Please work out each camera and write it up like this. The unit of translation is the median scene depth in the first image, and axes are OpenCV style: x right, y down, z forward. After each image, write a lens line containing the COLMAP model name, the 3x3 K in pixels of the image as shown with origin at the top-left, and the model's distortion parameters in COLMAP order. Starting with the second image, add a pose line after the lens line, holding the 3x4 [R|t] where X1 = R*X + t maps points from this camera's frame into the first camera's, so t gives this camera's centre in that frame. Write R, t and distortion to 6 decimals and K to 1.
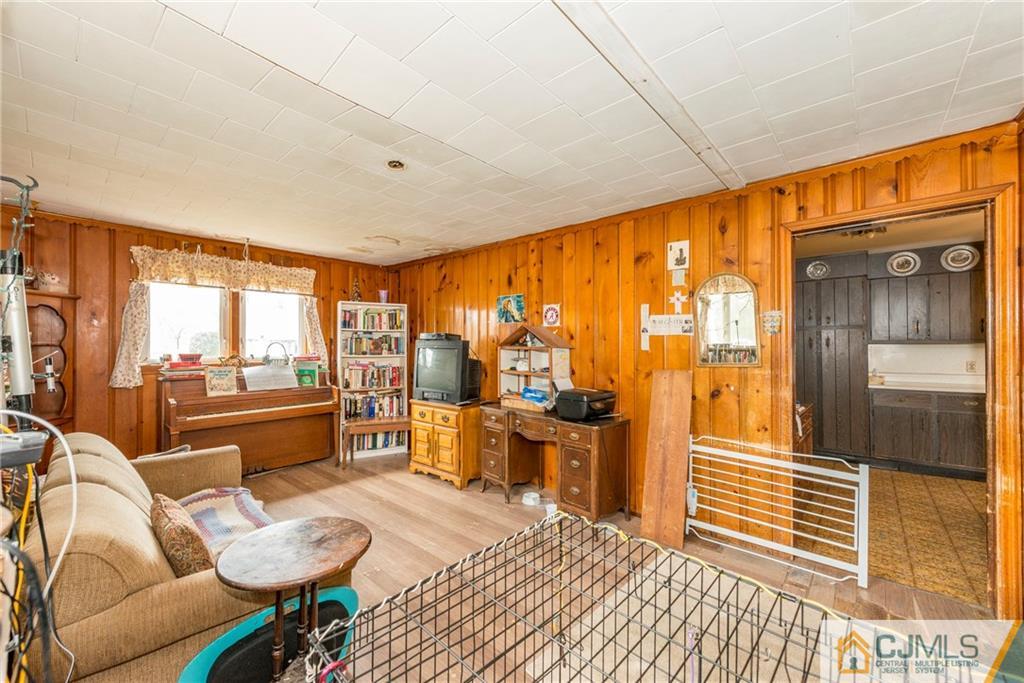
lens RADIAL K [[400.9, 0, 507.3], [0, 400.9, 339.4], [0, 0, 1]] dist [0.002301, 0.000058]
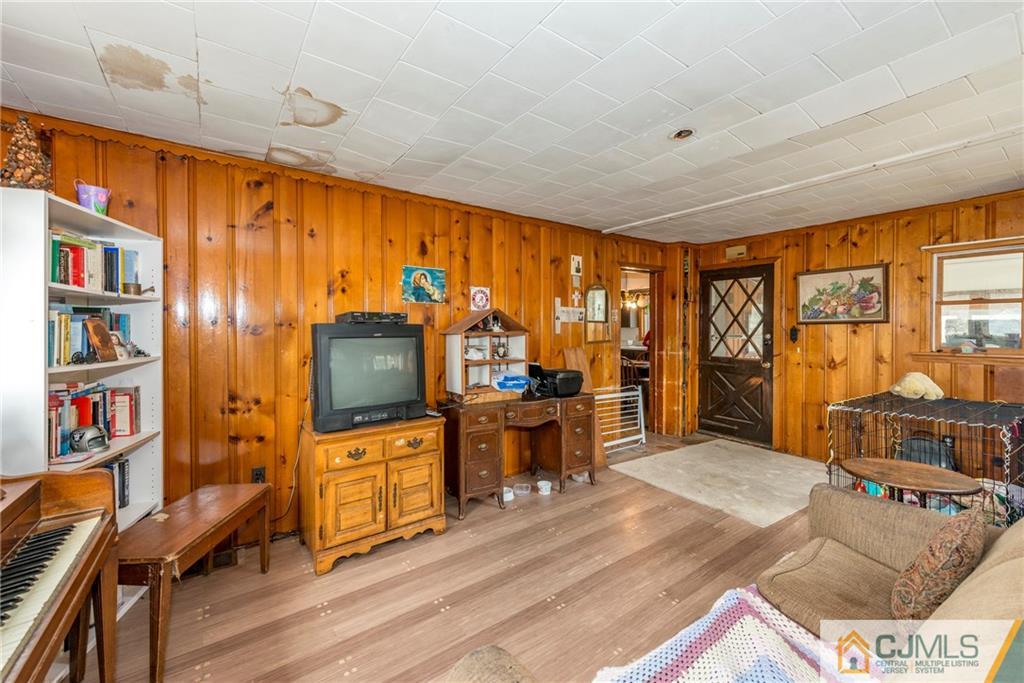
lens RADIAL K [[400.9, 0, 507.3], [0, 400.9, 339.4], [0, 0, 1]] dist [0.002301, 0.000058]
pose [[0.218828, -0.020351, 0.975551, -0.835535], [0.002198, 0.999790, 0.020363, 0.016337], [-0.975761, -0.002311, 0.218827, 0.780090]]
